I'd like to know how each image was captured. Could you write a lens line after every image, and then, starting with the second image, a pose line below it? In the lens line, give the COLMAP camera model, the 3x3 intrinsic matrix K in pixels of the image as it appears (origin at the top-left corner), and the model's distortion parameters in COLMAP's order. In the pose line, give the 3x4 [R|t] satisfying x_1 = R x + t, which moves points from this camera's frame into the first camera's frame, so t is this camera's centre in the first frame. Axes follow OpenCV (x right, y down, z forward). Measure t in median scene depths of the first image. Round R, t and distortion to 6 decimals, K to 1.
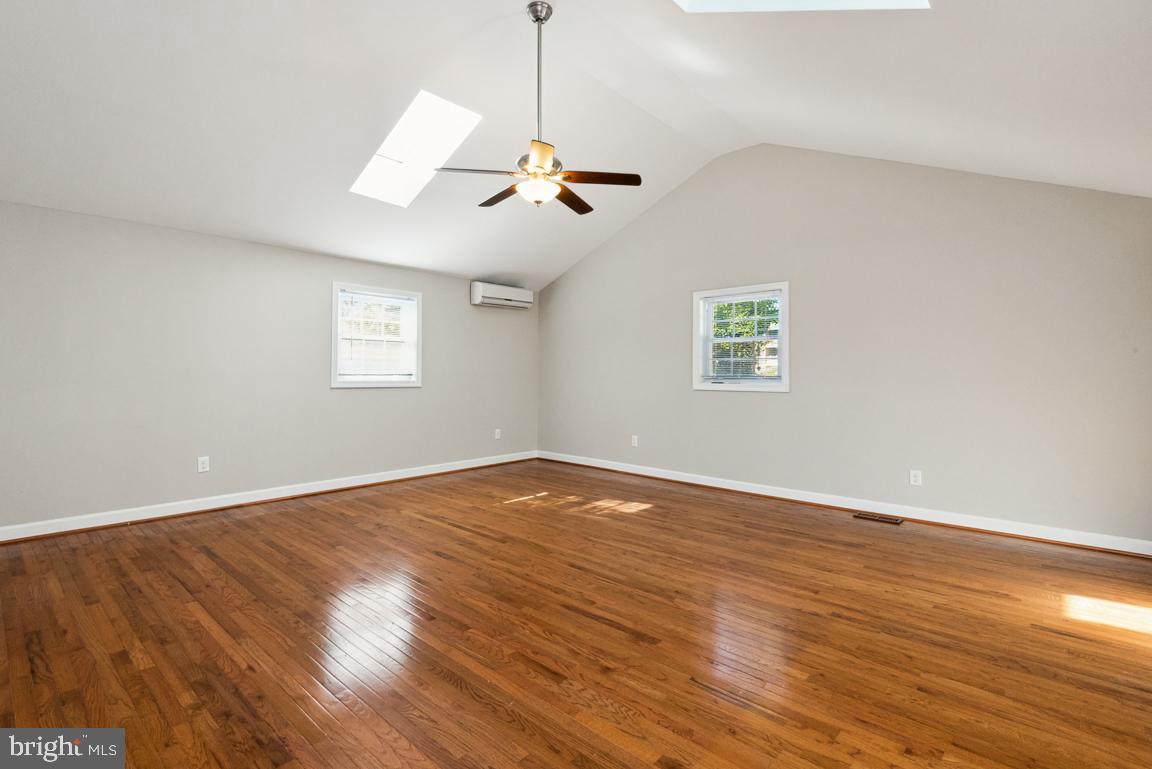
lens RADIAL K [[539.5, 0, 569.7], [0, 539.5, 380.8], [0, 0, 1]] dist [0.018193, -0.002396]
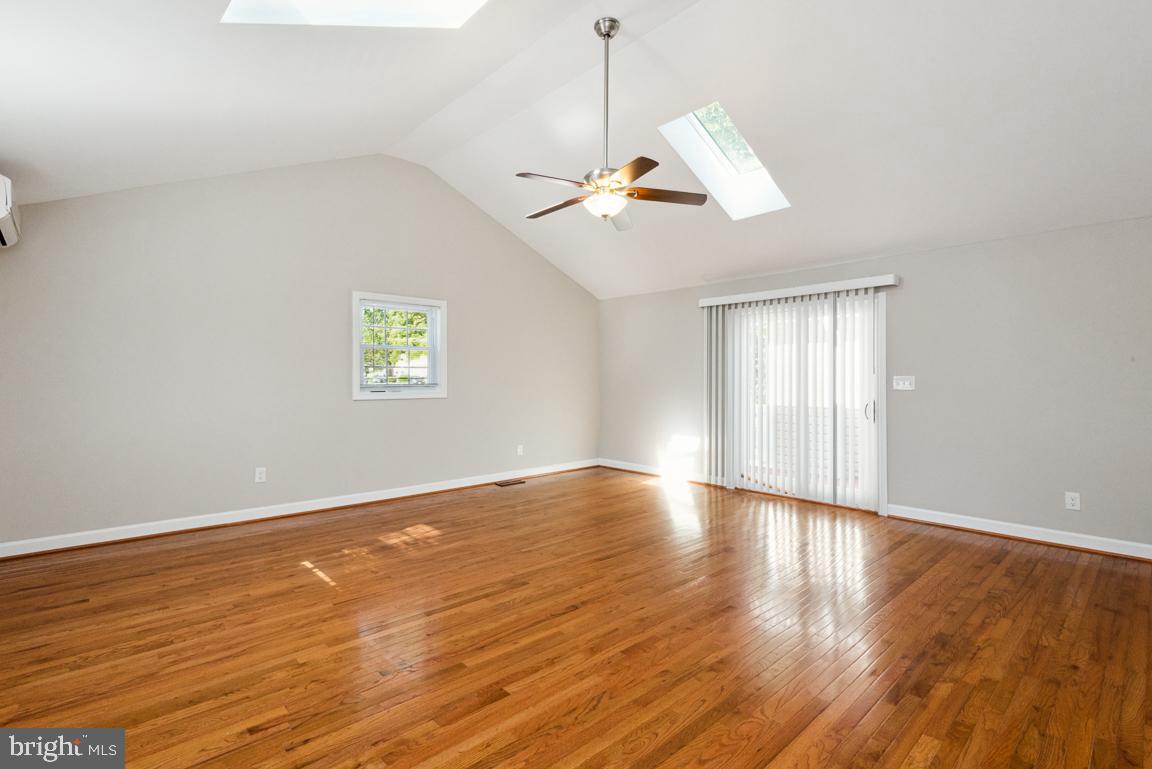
lens RADIAL K [[539.5, 0, 569.6], [0, 539.5, 380.1], [0, 0, 1]] dist [0.018193, -0.002396]
pose [[0.087620, -0.007540, 0.996125, -0.995910], [0.018213, 0.999816, 0.005966, -0.024456], [-0.995987, 0.017619, 0.087741, 0.885291]]
